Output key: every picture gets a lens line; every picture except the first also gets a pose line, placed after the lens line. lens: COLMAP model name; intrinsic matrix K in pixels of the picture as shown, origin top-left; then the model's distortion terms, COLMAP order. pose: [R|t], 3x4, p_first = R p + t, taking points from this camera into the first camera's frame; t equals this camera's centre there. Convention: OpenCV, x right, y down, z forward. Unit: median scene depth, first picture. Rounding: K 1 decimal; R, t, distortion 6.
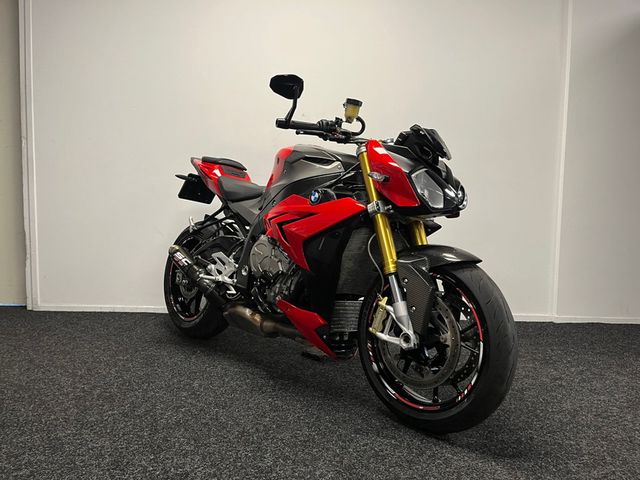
lens RADIAL K [[475.5, 0, 317.0], [0, 475.5, 239.4], [0, 0, 1]] dist [0.041936, -0.005293]
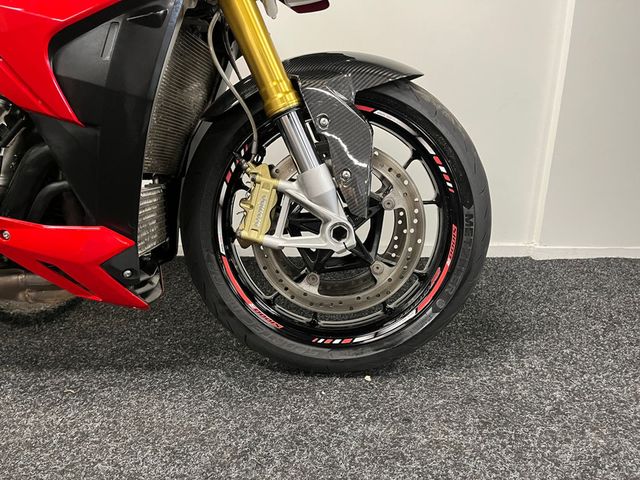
lens RADIAL K [[475.5, 0, 317.0], [0, 475.5, 239.4], [0, 0, 1]] dist [0.041936, -0.005293]
pose [[0.694585, -0.232652, 0.680753, -0.155033], [0.057494, 0.961190, 0.269831, 0.057907], [-0.717109, -0.148281, 0.681004, 0.539138]]
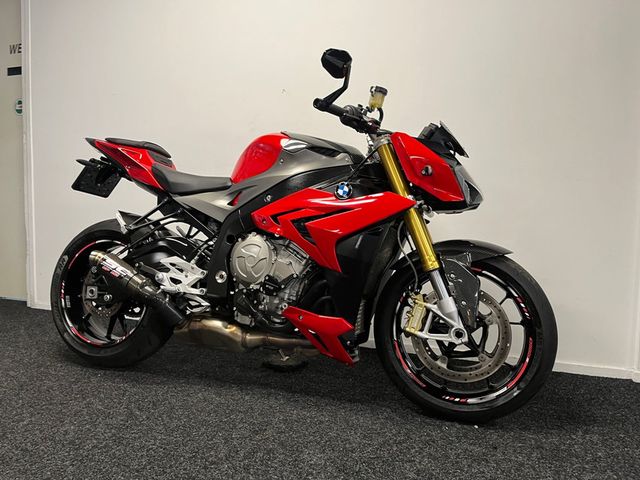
lens RADIAL K [[475.5, 0, 317.0], [0, 475.5, 239.4], [0, 0, 1]] dist [0.041936, -0.005293]
pose [[0.895942, -0.030503, 0.443122, -0.420881], [0.026294, 0.999532, 0.015641, -0.011096], [-0.443391, -0.002362, 0.896325, 0.193098]]
